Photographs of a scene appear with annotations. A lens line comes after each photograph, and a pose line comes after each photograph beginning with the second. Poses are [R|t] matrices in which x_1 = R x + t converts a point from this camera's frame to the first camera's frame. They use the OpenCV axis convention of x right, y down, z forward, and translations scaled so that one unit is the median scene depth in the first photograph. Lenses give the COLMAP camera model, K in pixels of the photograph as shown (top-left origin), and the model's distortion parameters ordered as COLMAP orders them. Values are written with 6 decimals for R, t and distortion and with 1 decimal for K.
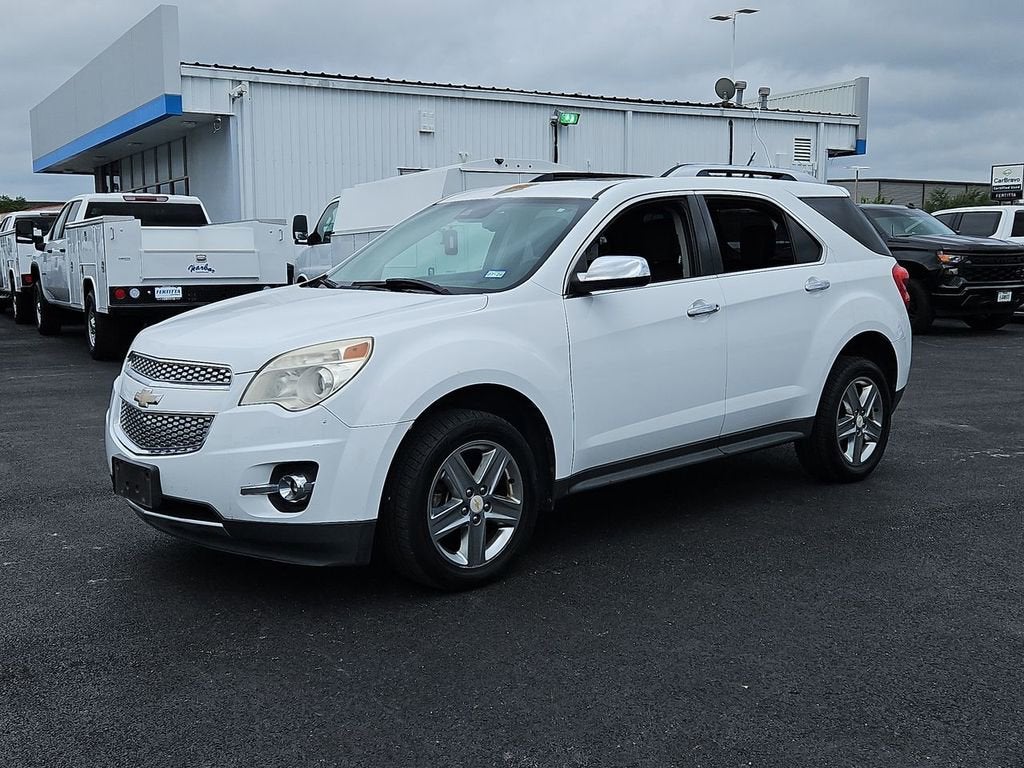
lens RADIAL K [[1137.6, 0, 512.7], [0, 1137.6, 399.3], [0, 0, 1]] dist [0.069109, -0.028992]
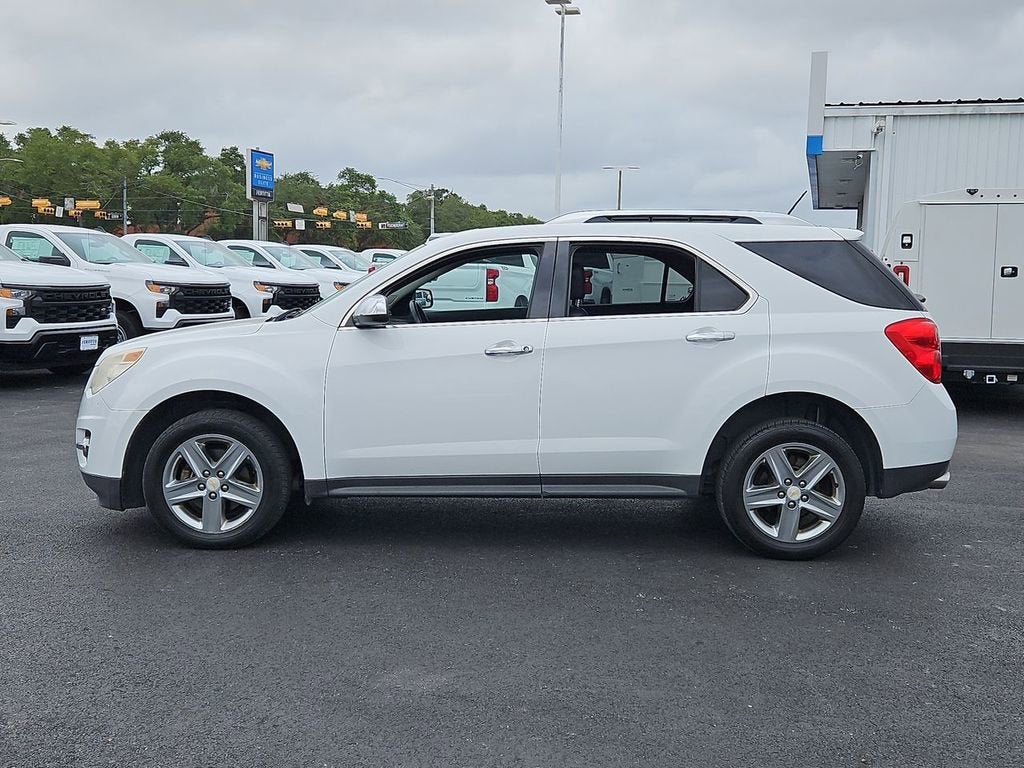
lens RADIAL K [[1138.4, 0, 512.0], [0, 1138.4, 384.0], [0, 0, 1]] dist [0.071916, -0.032558]
pose [[0.710120, 0.085352, -0.698888, 0.867335], [-0.111941, 0.993686, 0.007614, -0.053340], [0.695125, 0.072827, 0.715191, 0.238827]]
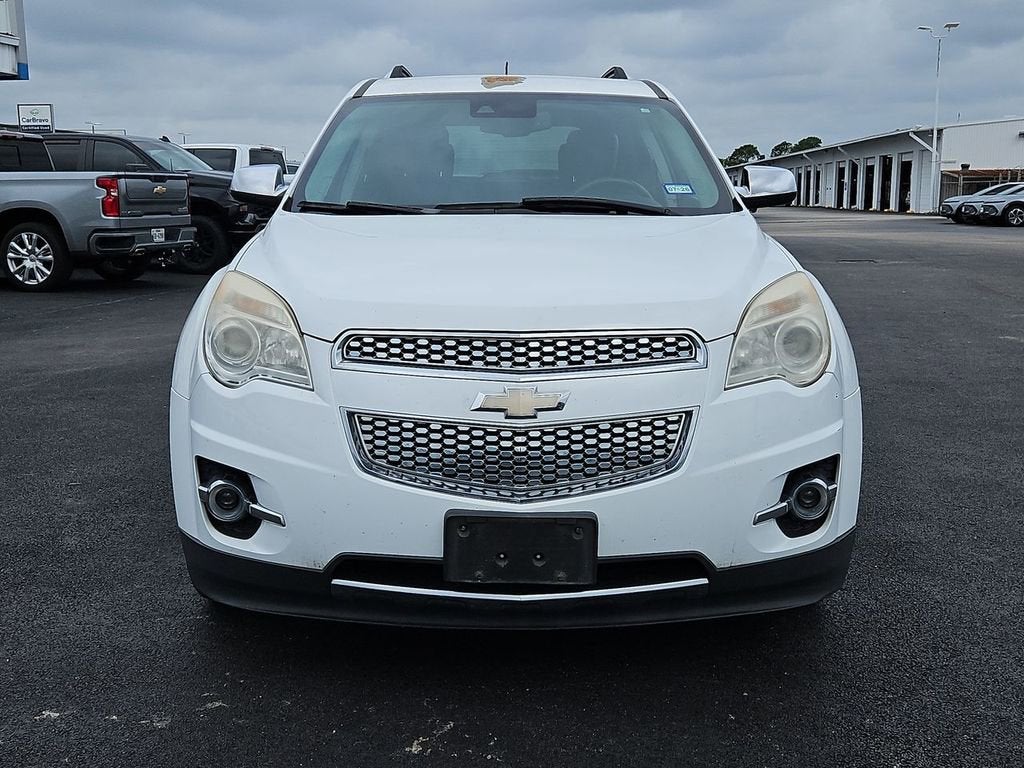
lens RADIAL K [[1137.6, 0, 512.7], [0, 1137.6, 399.3], [0, 0, 1]] dist [0.069109, -0.028992]
pose [[0.685355, -0.131466, 0.716244, -0.568194], [0.096606, 0.991290, 0.089510, -0.042212], [-0.721773, 0.007847, 0.692085, 0.470628]]
